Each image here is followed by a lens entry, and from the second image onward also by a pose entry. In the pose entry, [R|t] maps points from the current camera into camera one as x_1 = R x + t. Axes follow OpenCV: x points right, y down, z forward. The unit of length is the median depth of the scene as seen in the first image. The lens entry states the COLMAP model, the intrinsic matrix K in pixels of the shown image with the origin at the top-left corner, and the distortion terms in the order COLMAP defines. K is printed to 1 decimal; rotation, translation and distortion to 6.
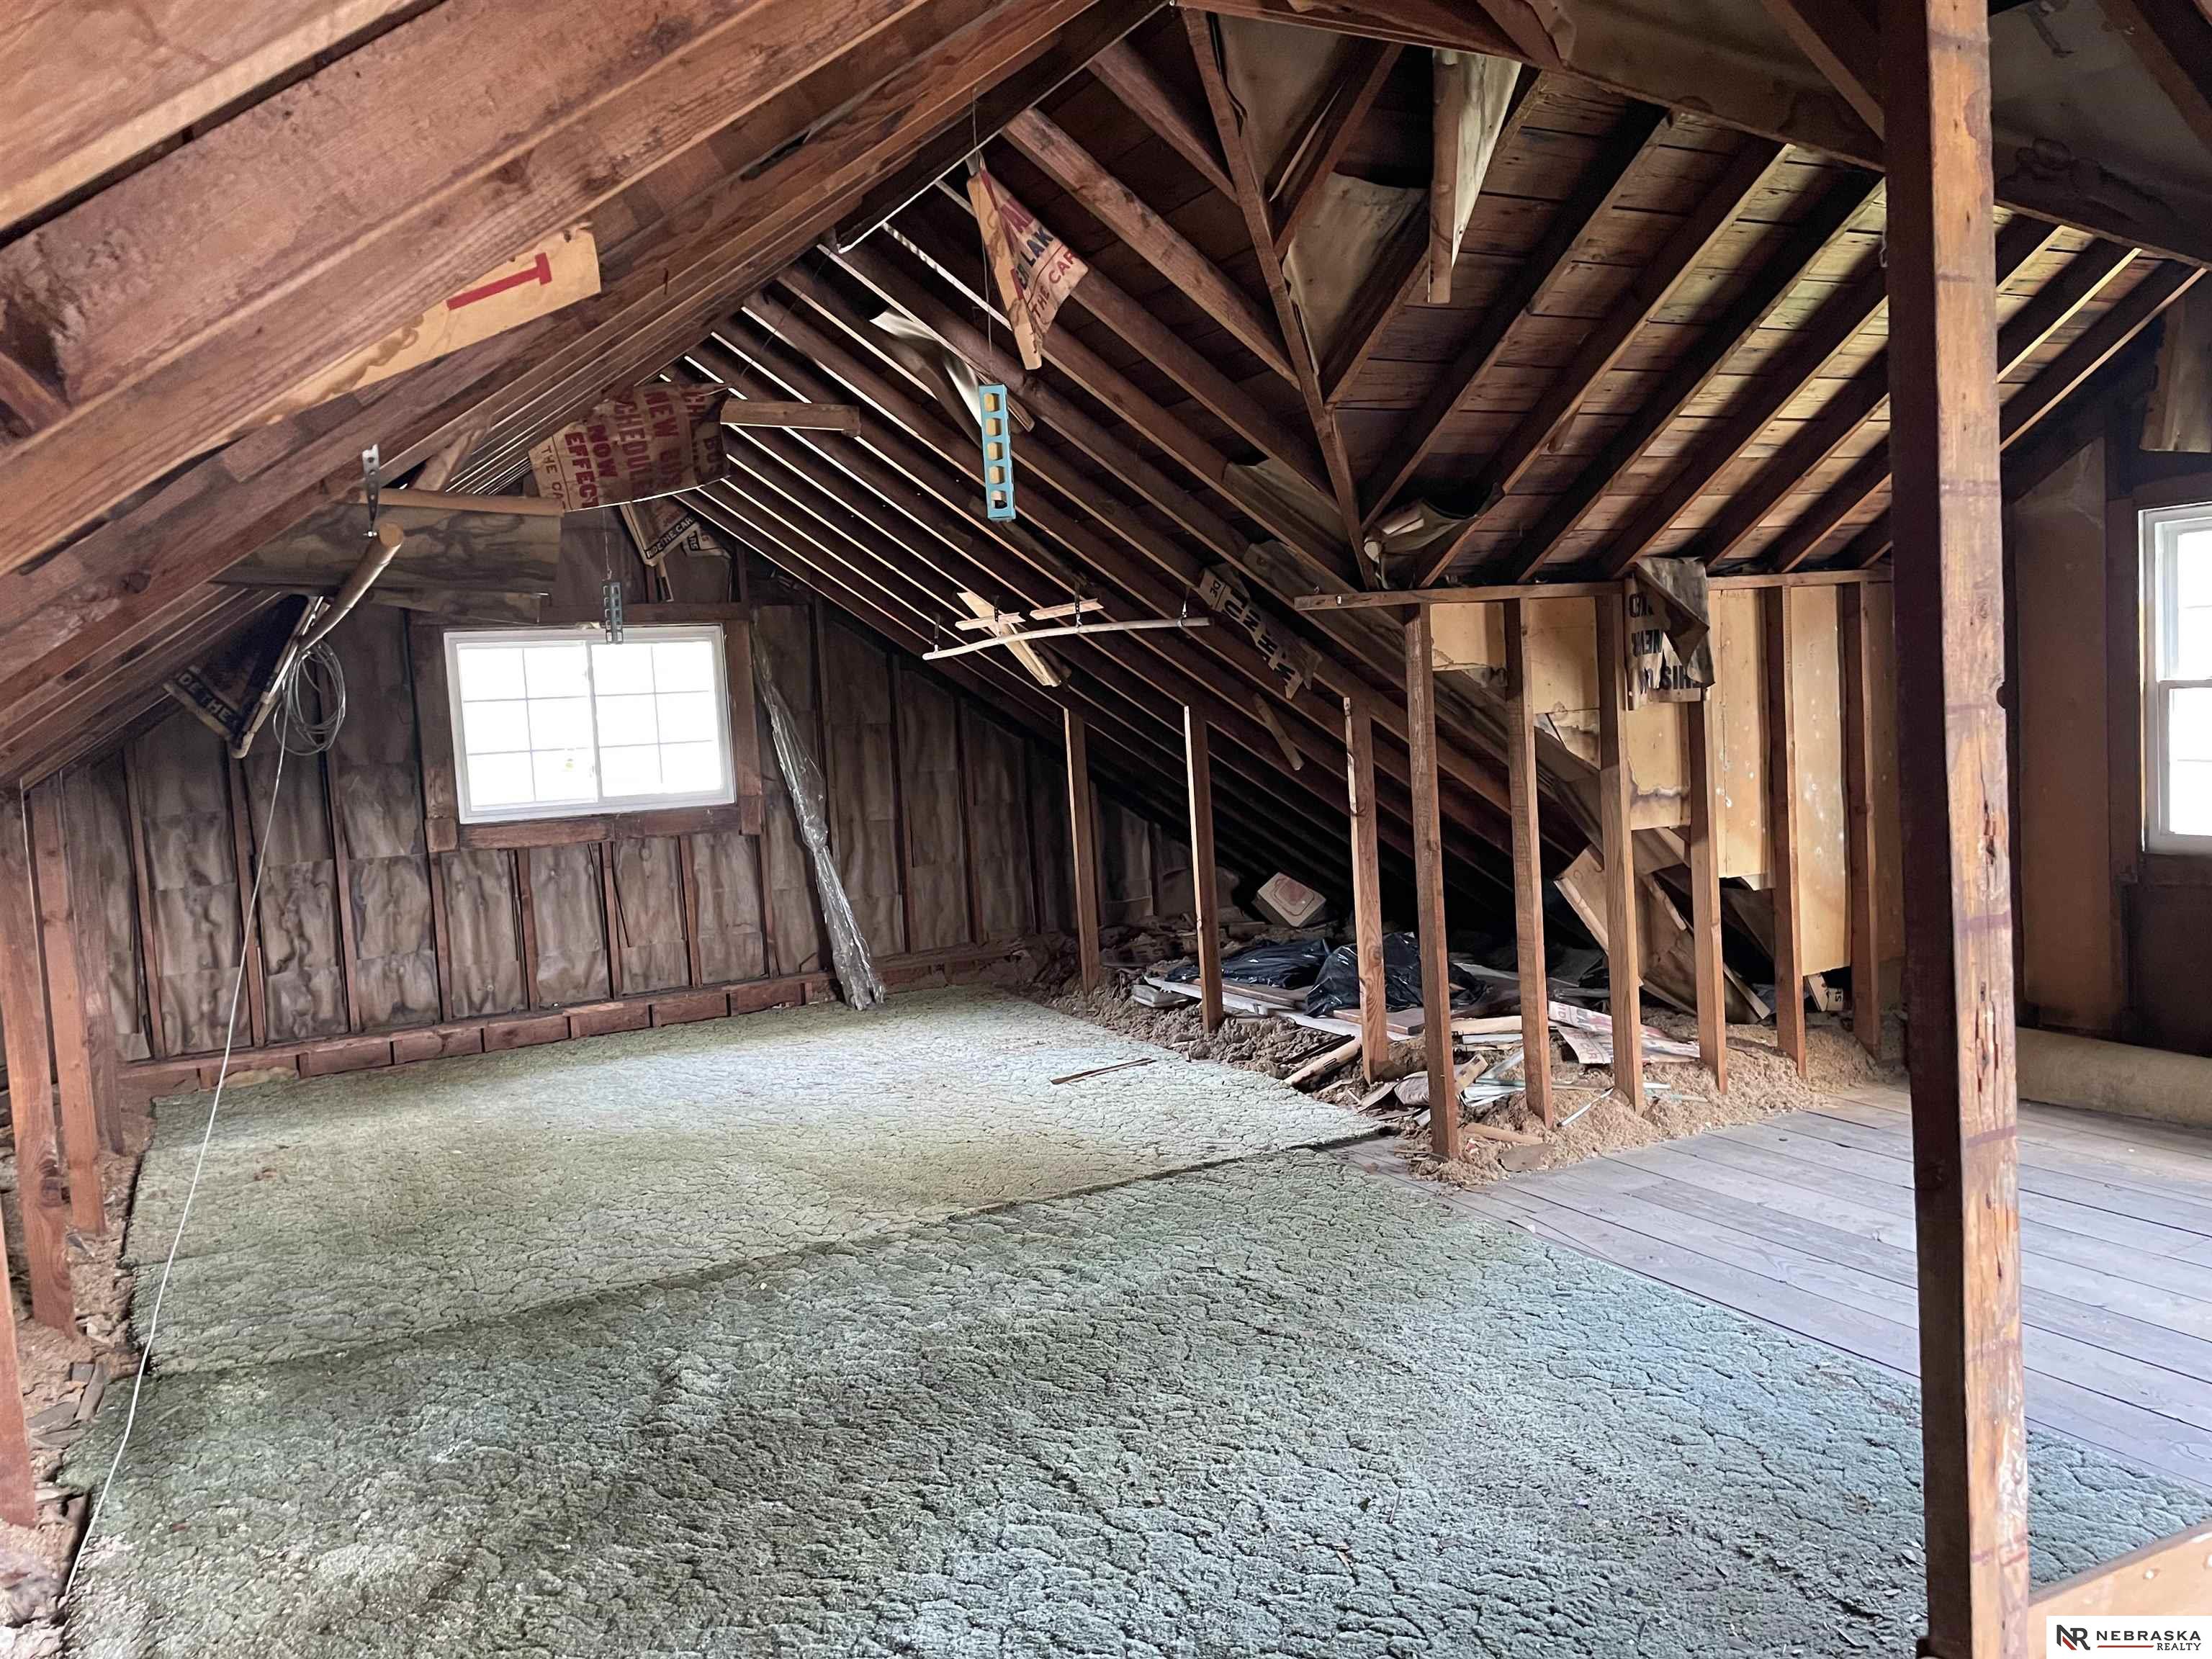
lens RADIAL K [[1681.4, 0, 1106.0], [0, 1681.4, 829.5], [0, 0, 1]] dist [0.076790, -0.001025]
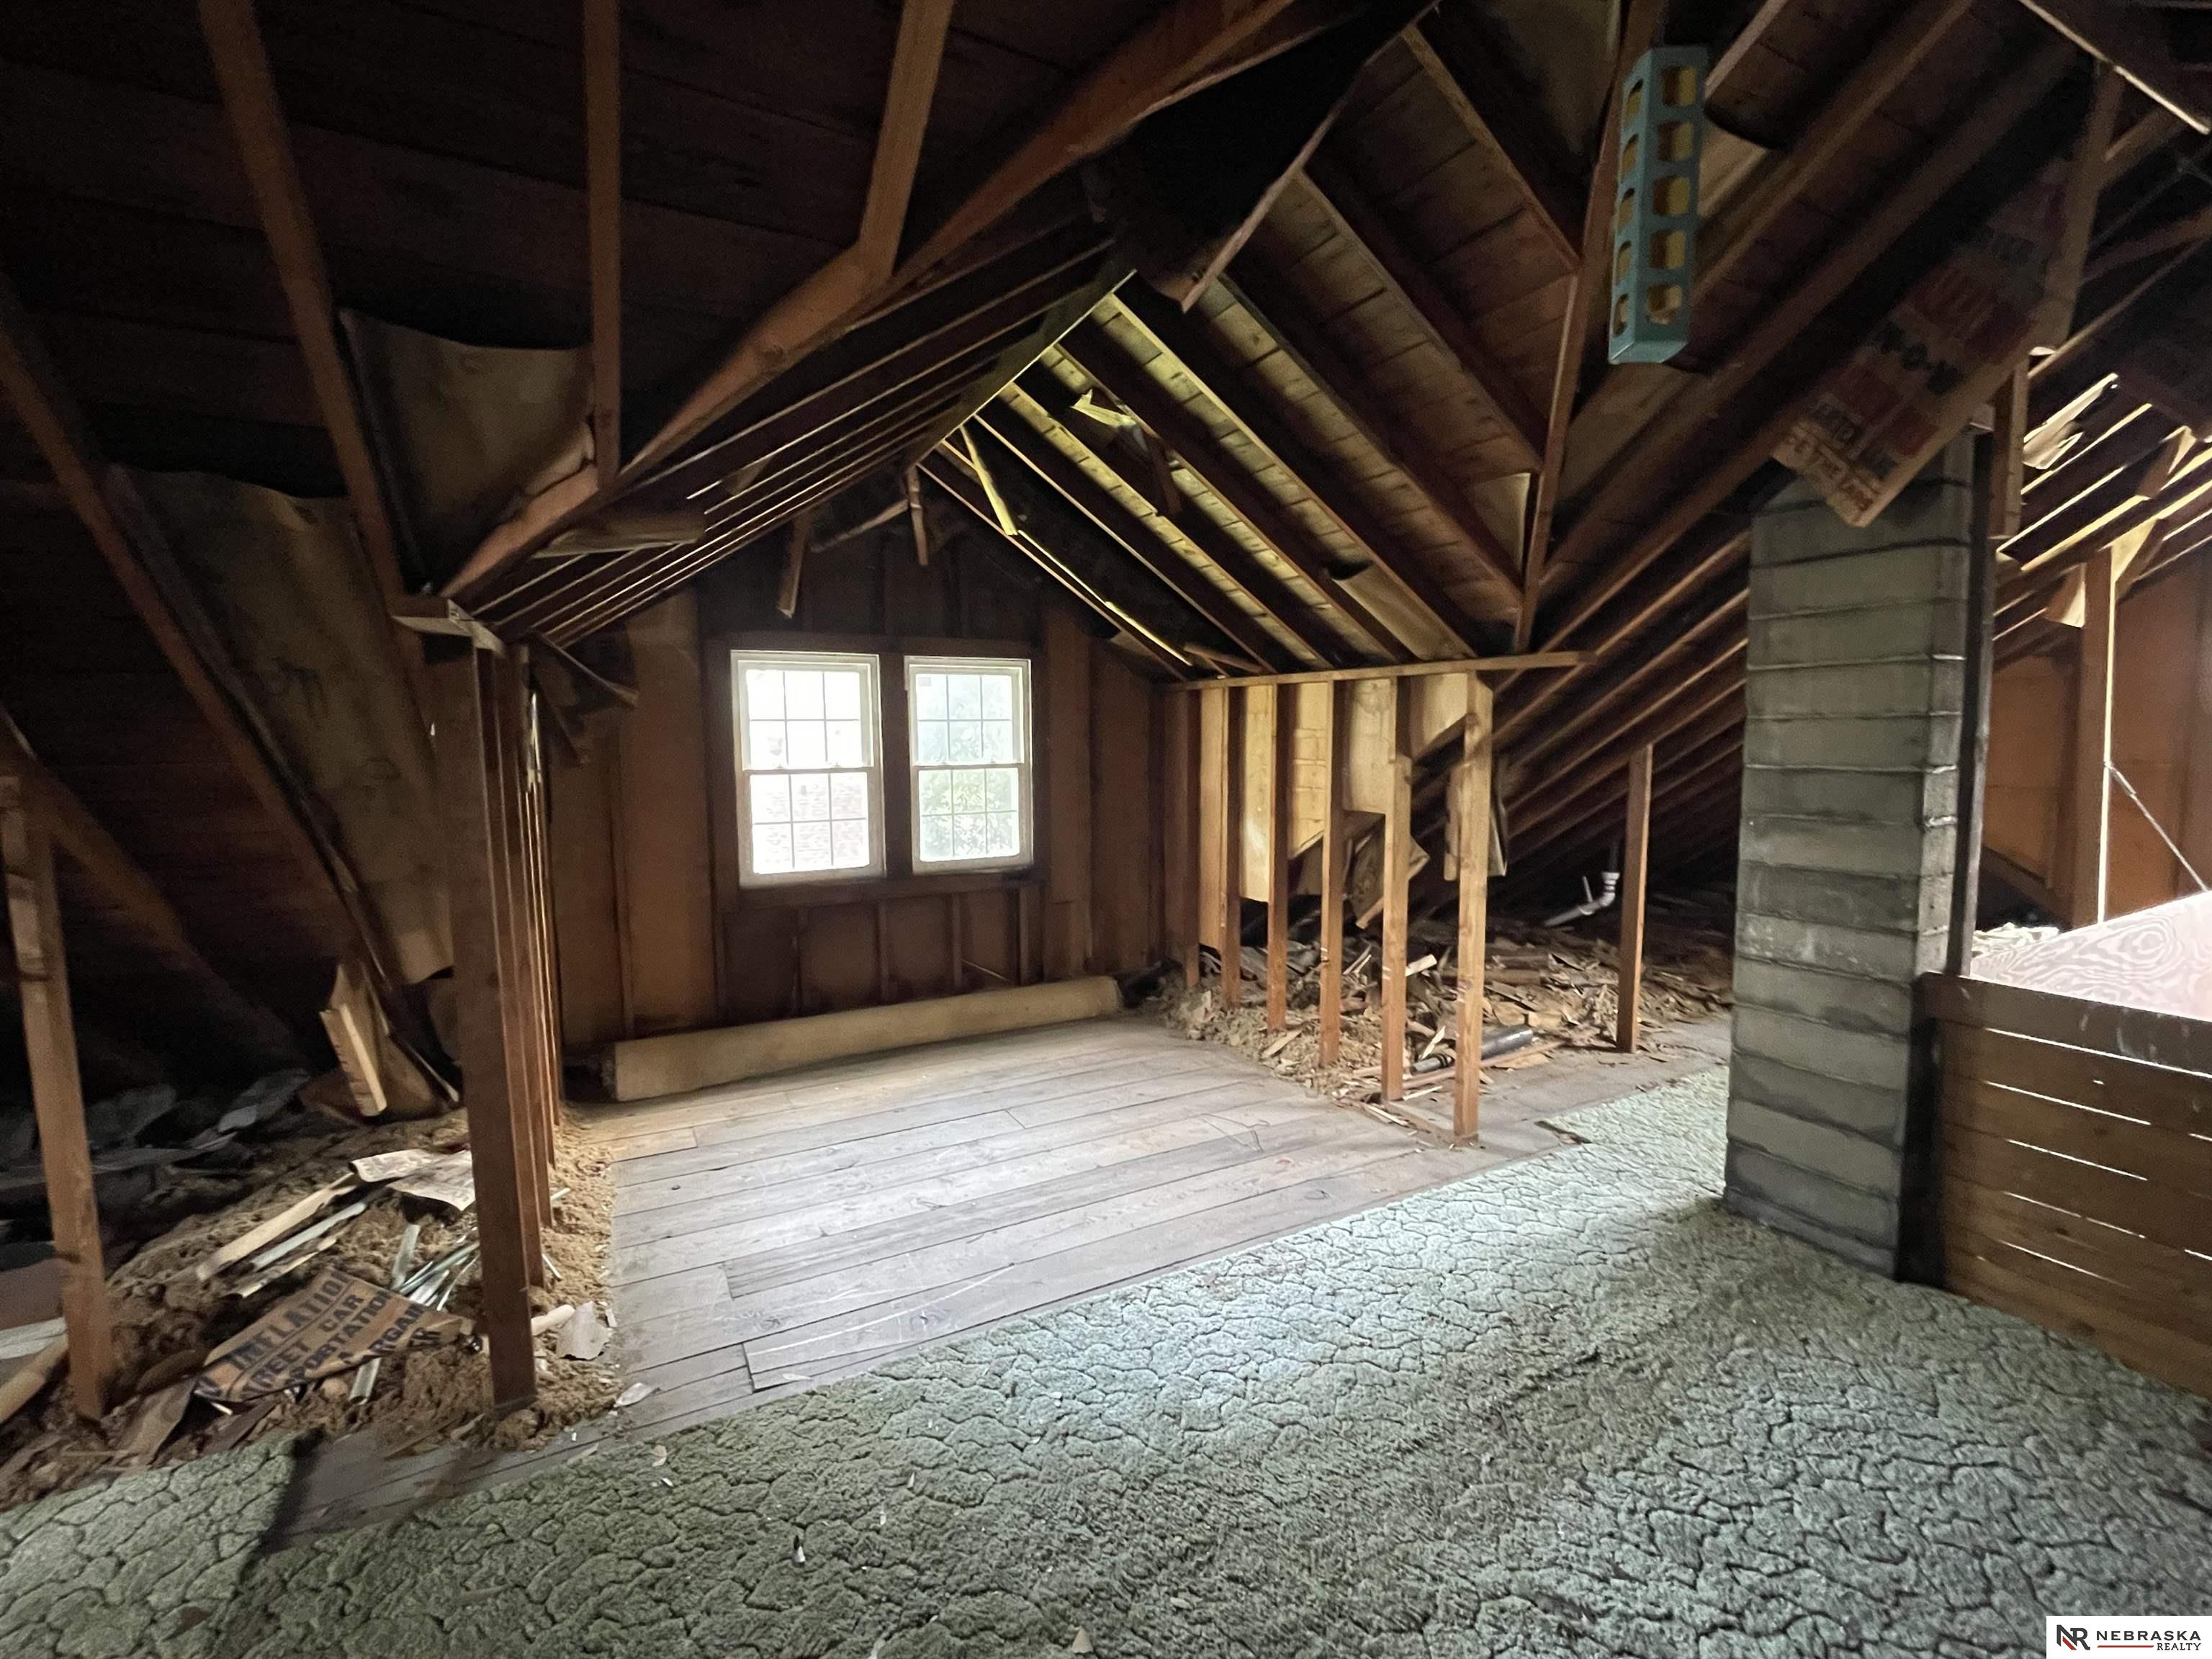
lens RADIAL K [[969.5, 0, 1104.6], [0, 969.5, 823.7], [0, 0, 1]] dist [-0.002658, 0.000106]
pose [[-0.022312, -0.043356, 0.998810, -0.209243], [0.081975, 0.995616, 0.045049, -0.051400], [-0.996385, 0.082883, -0.018660, 0.721141]]
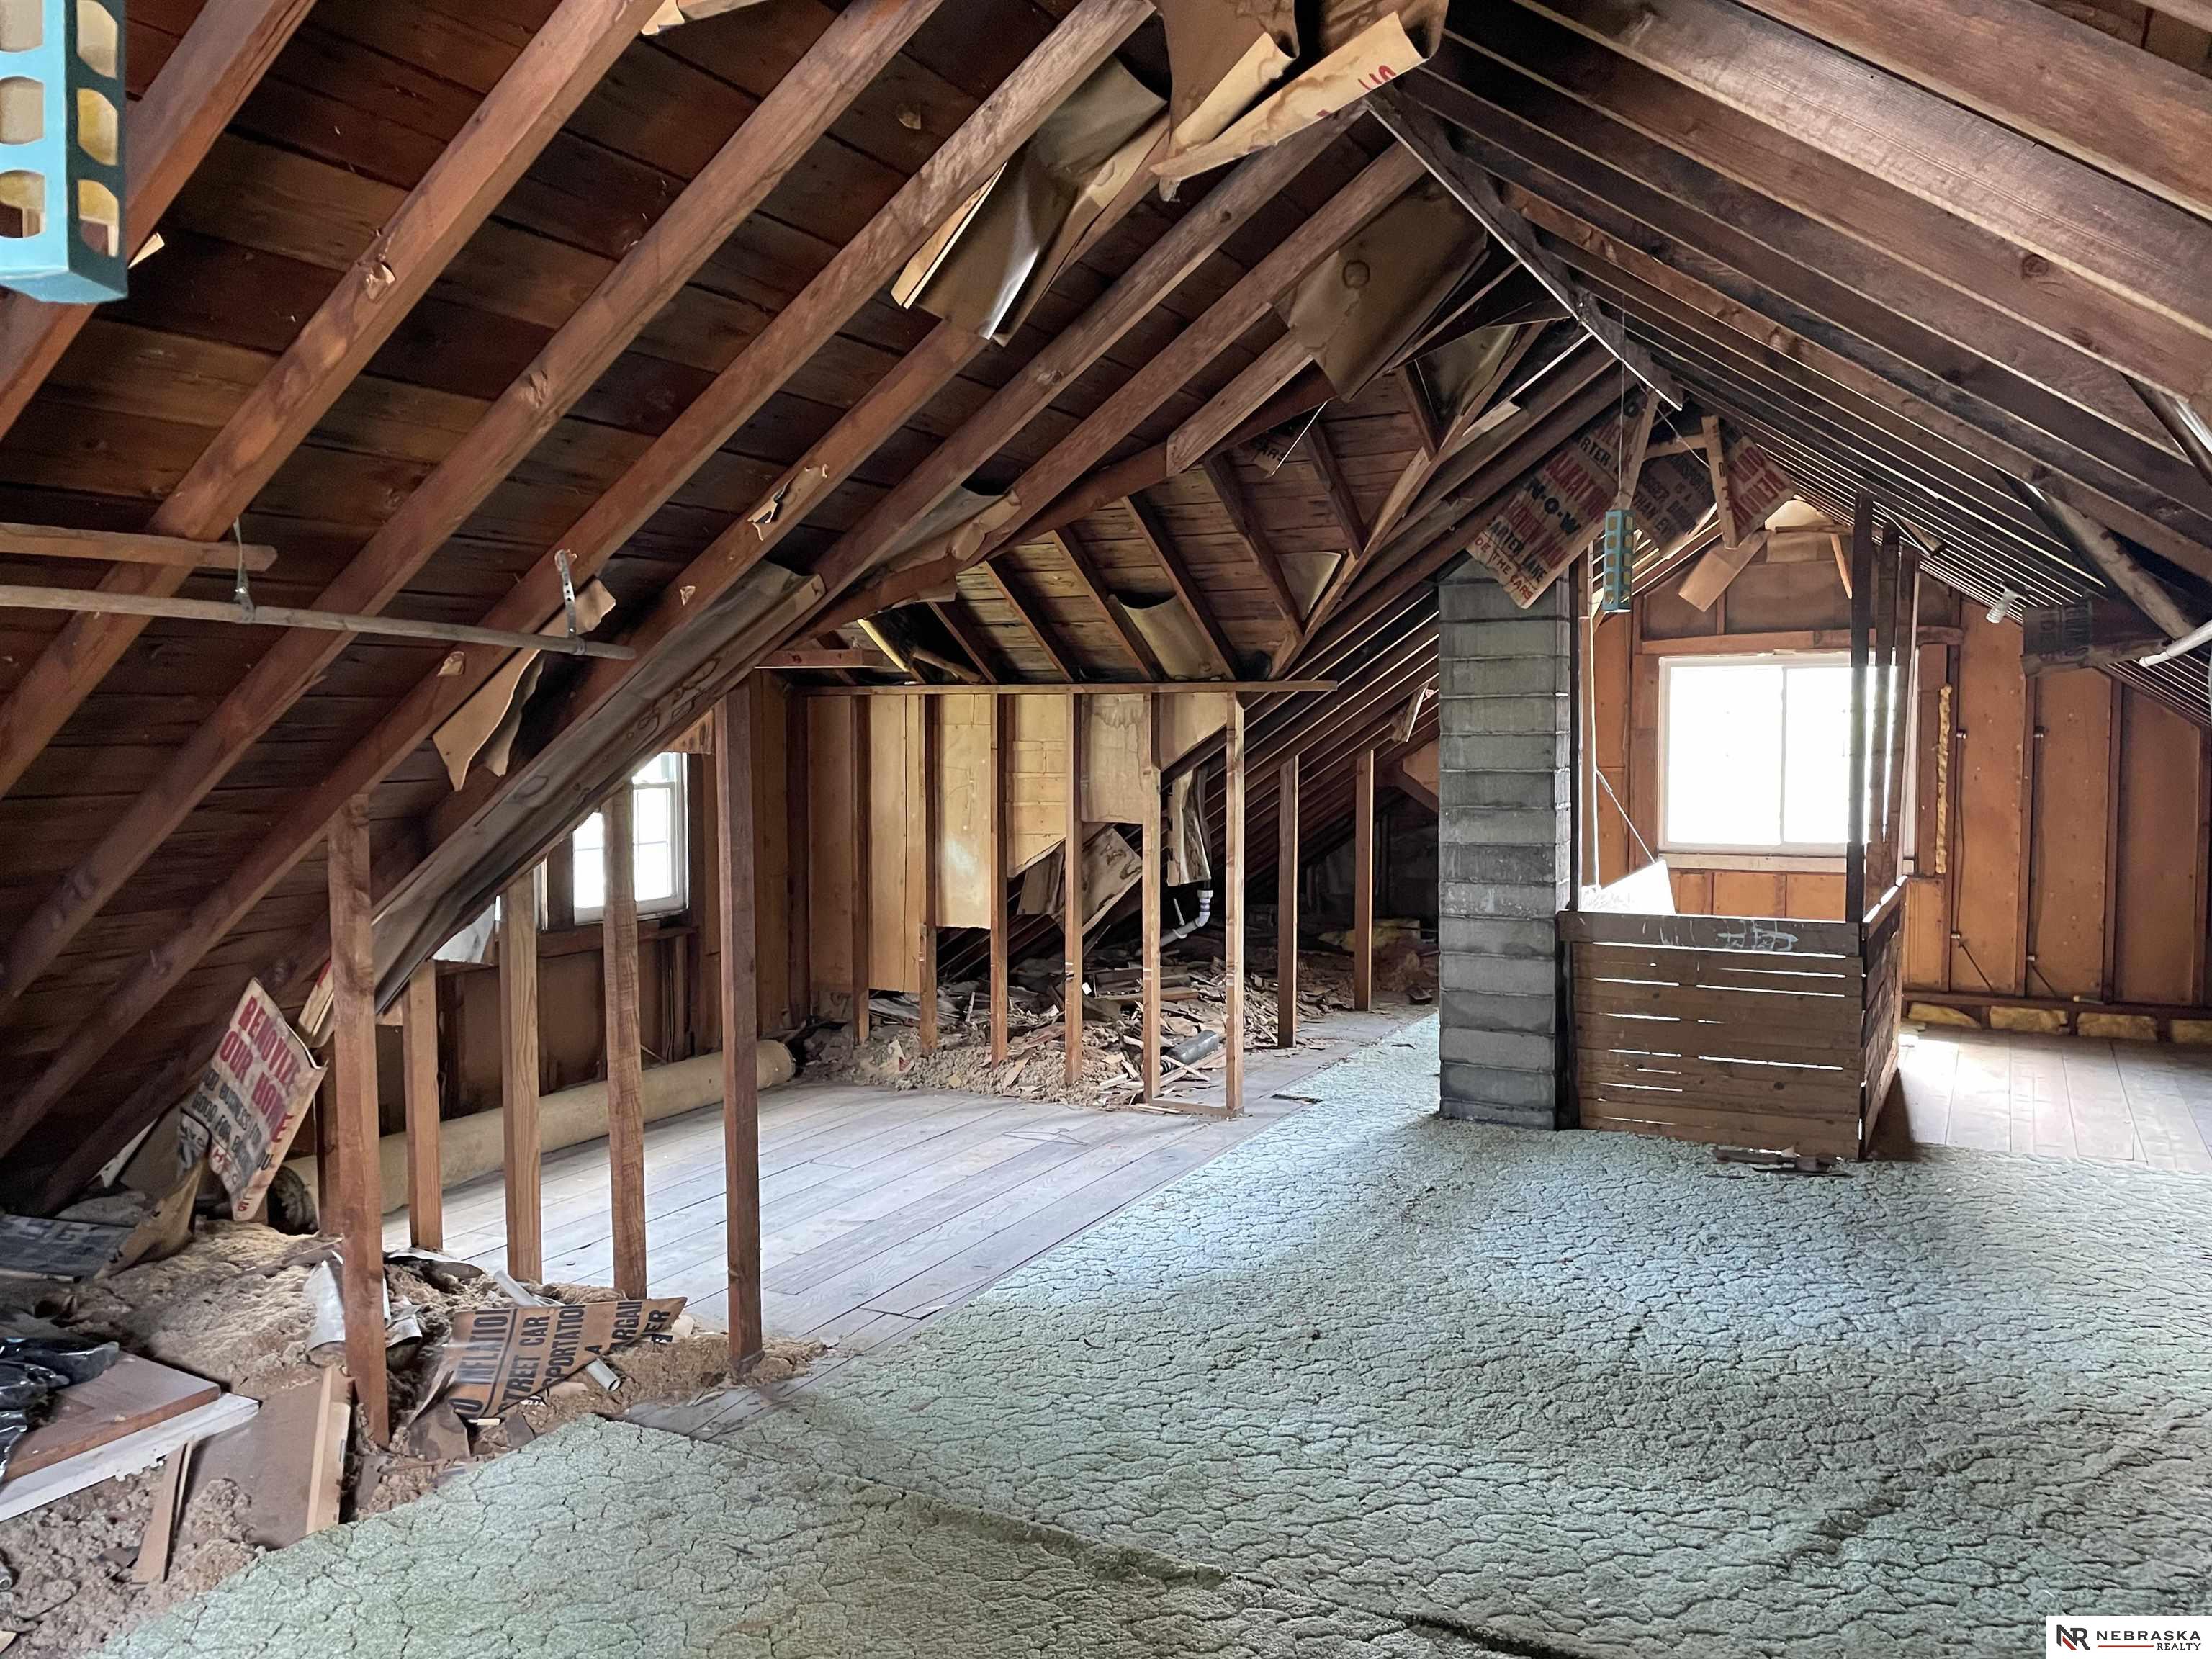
lens RADIAL K [[1681.4, 0, 1106.0], [0, 1681.4, 829.5], [0, 0, 1]] dist [0.076790, -0.001025]
pose [[-0.579818, 0.004682, 0.814732, -0.547163], [0.094346, 0.993642, 0.061433, -0.086661], [-0.809265, 0.112486, -0.576574, 1.276281]]
